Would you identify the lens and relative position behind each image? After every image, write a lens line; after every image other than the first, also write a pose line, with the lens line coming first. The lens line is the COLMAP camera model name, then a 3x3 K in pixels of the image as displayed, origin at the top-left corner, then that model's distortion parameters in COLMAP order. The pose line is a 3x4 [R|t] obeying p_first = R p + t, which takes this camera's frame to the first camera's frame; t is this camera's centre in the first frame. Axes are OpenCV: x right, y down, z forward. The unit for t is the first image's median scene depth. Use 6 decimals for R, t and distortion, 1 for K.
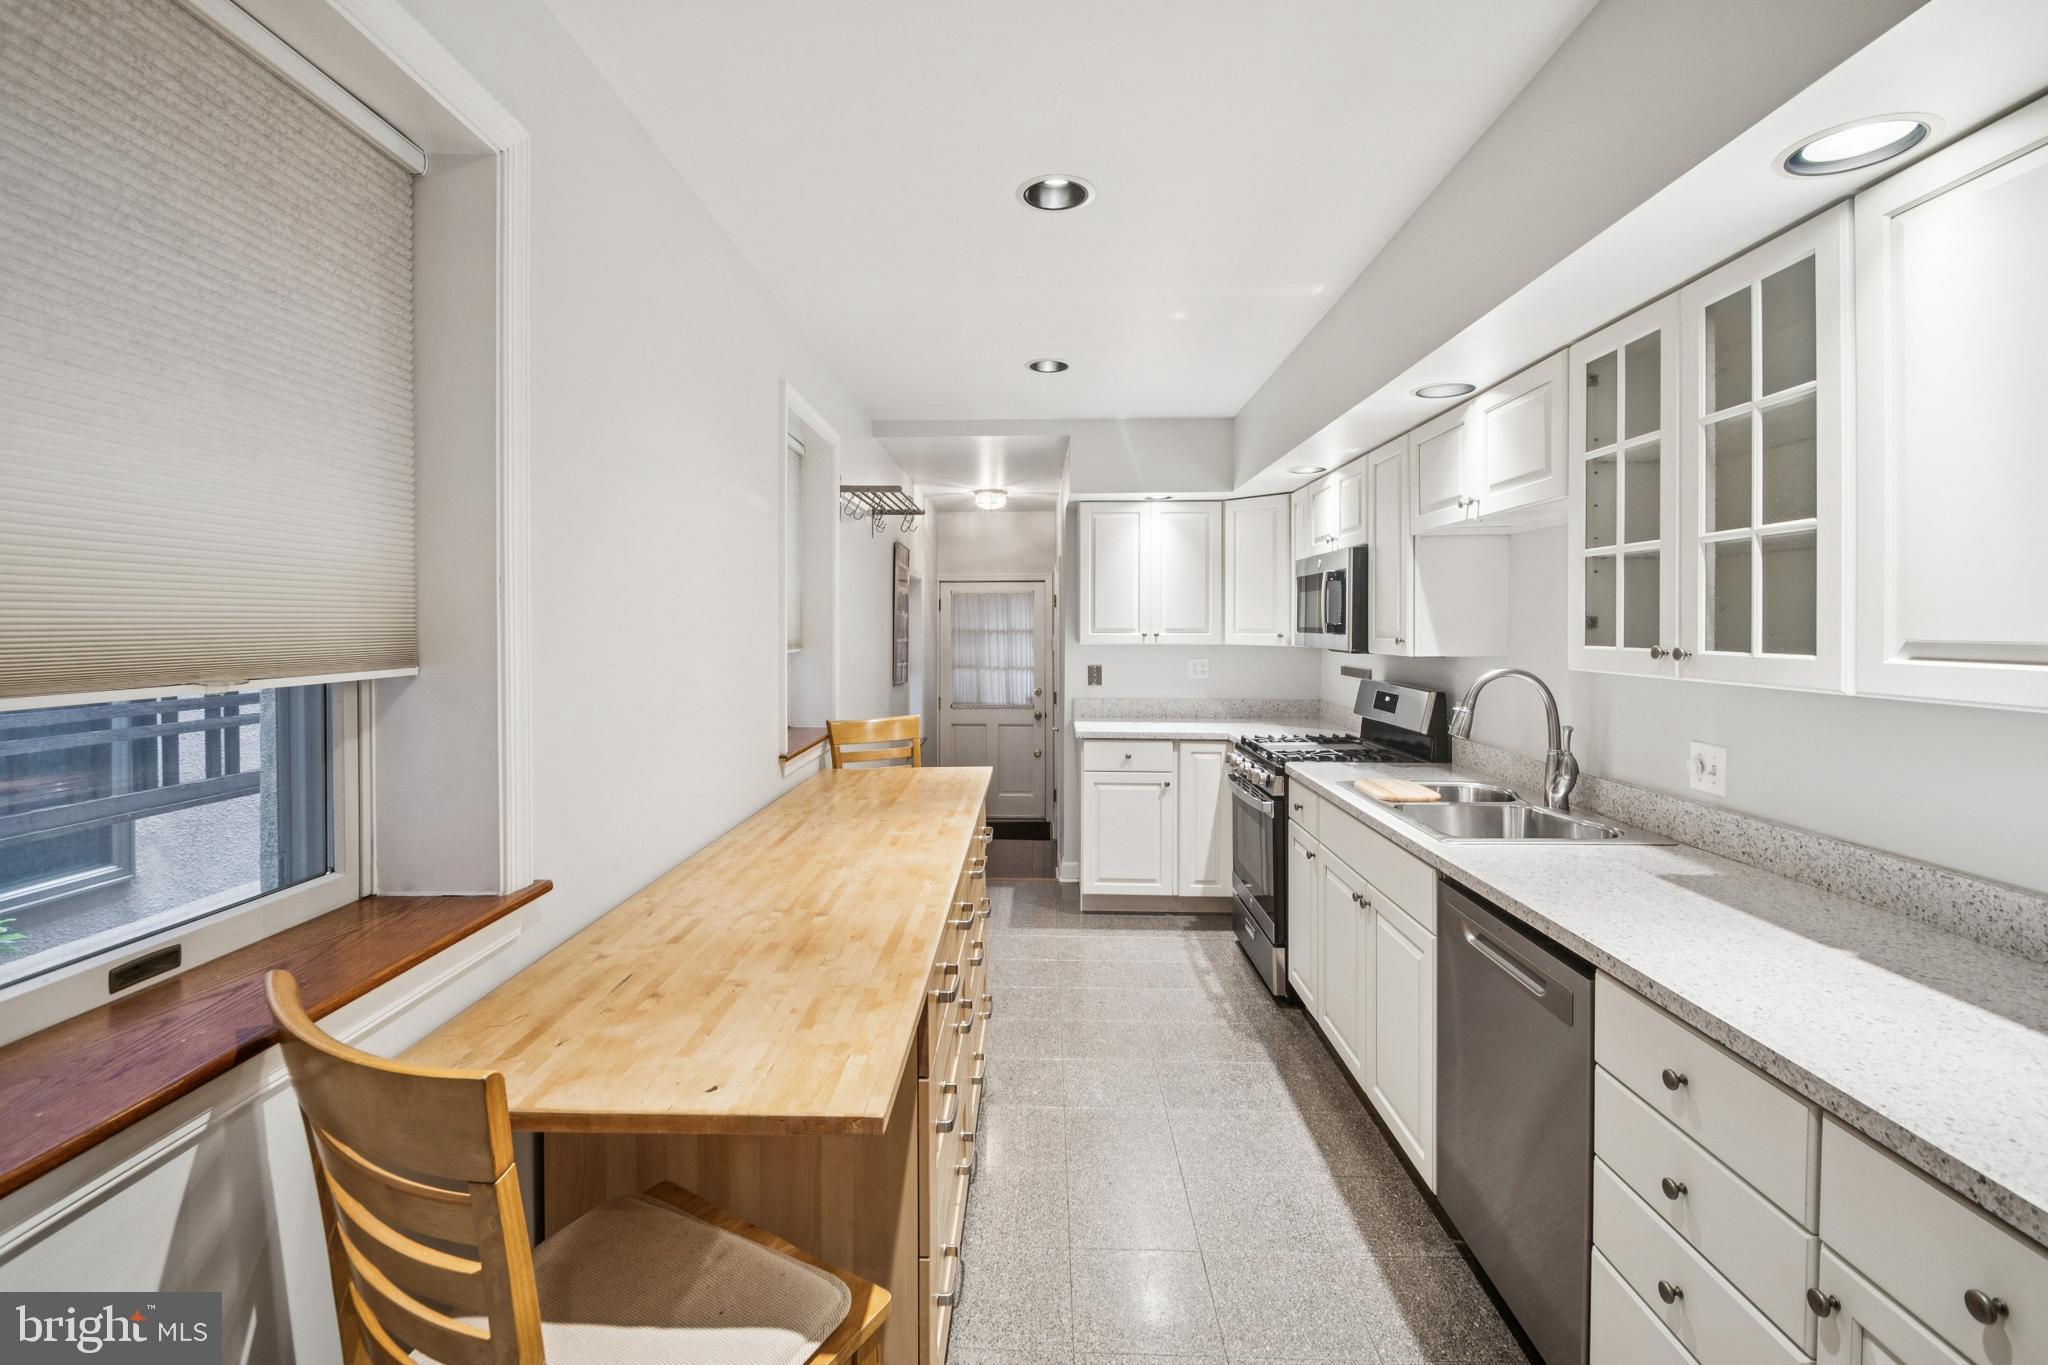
lens RADIAL K [[896.7, 0, 1007.7], [0, 896.7, 631.2], [0, 0, 1]] dist [0.021411, -0.017651]
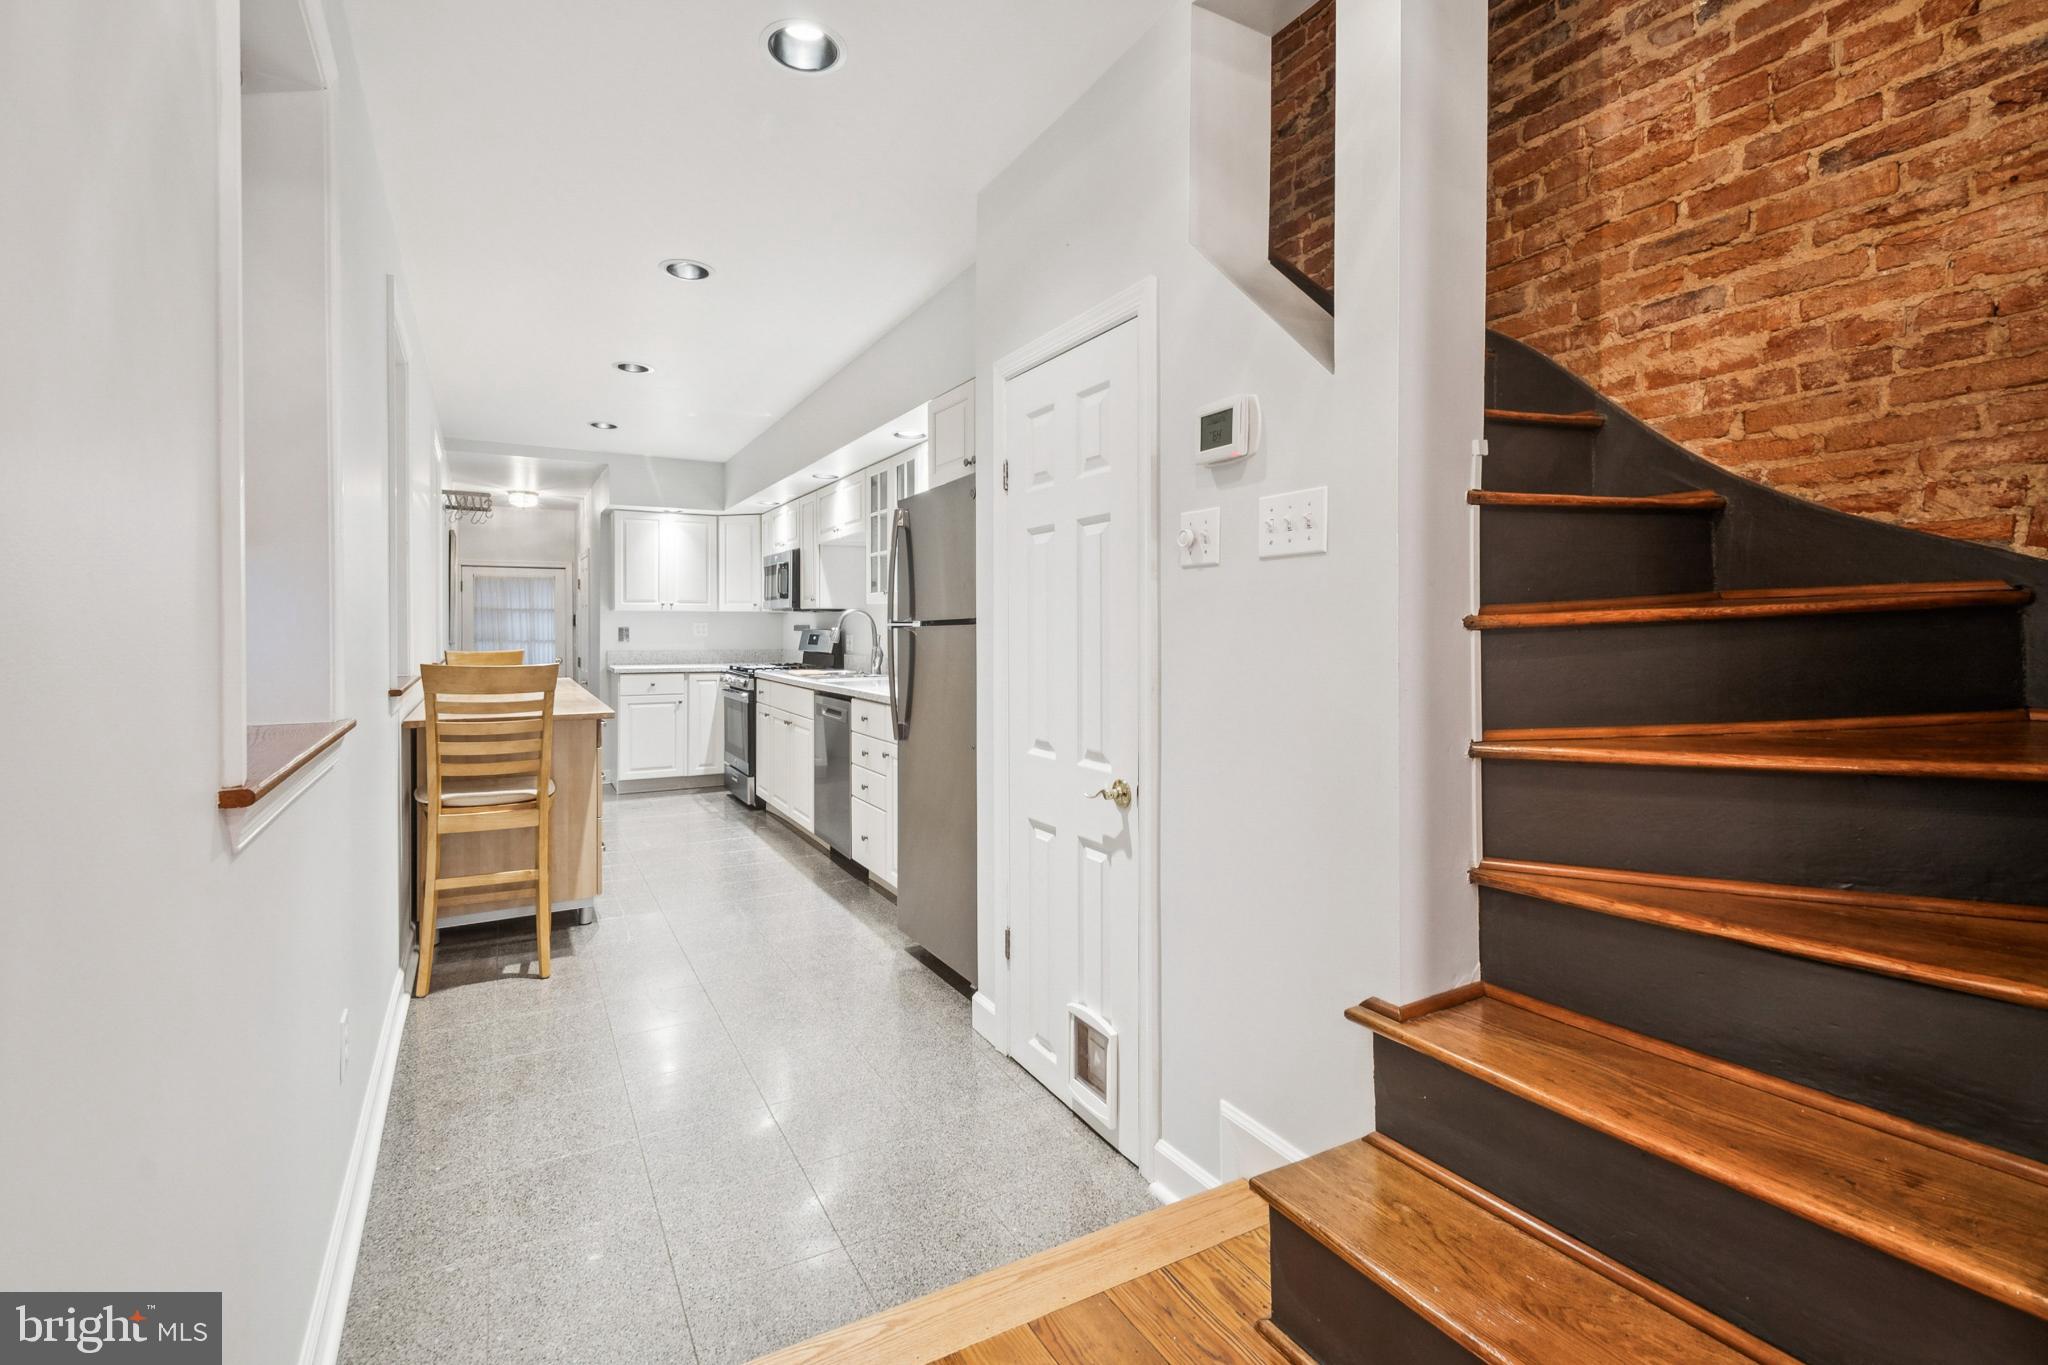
lens RADIAL K [[896.7, 0, 1007.7], [0, 896.7, 631.2], [0, 0, 1]] dist [0.021411, -0.017651]
pose [[0.853386, -0.000793, 0.521279, -0.221440], [0.003312, 0.999987, -0.003901, 0.093959], [-0.521269, 0.005055, 0.853378, -0.911215]]
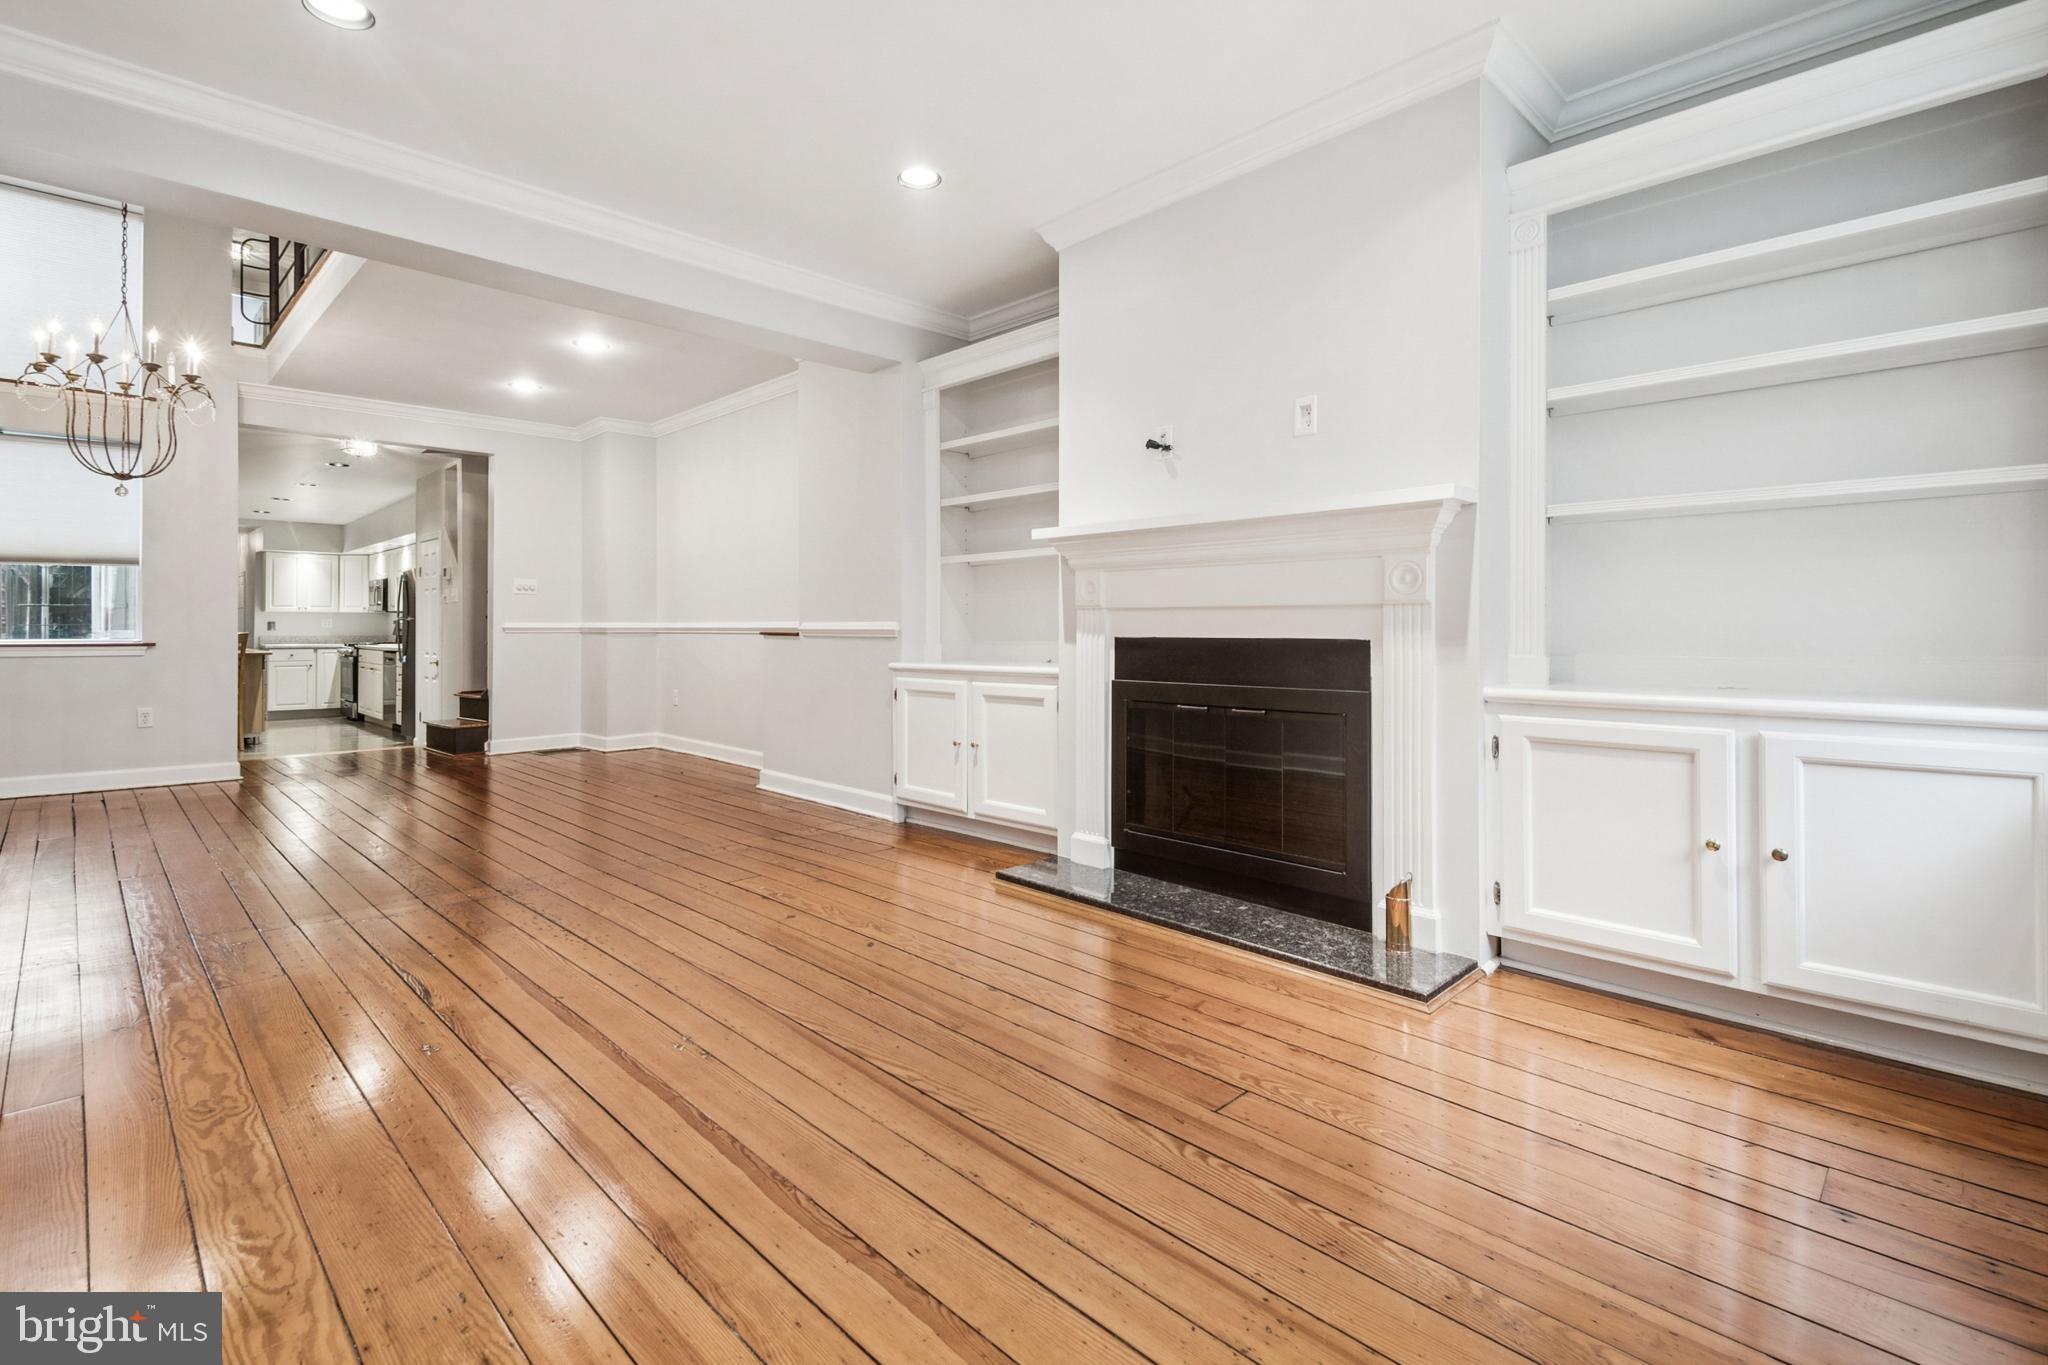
lens RADIAL K [[896.7, 0, 1007.7], [0, 896.7, 631.2], [0, 0, 1]] dist [0.021411, -0.017651]
pose [[0.665108, 0.005260, 0.746728, -0.674297], [0.001743, 0.999962, -0.008596, 0.156140], [-0.746745, 0.007019, 0.665074, -3.500804]]
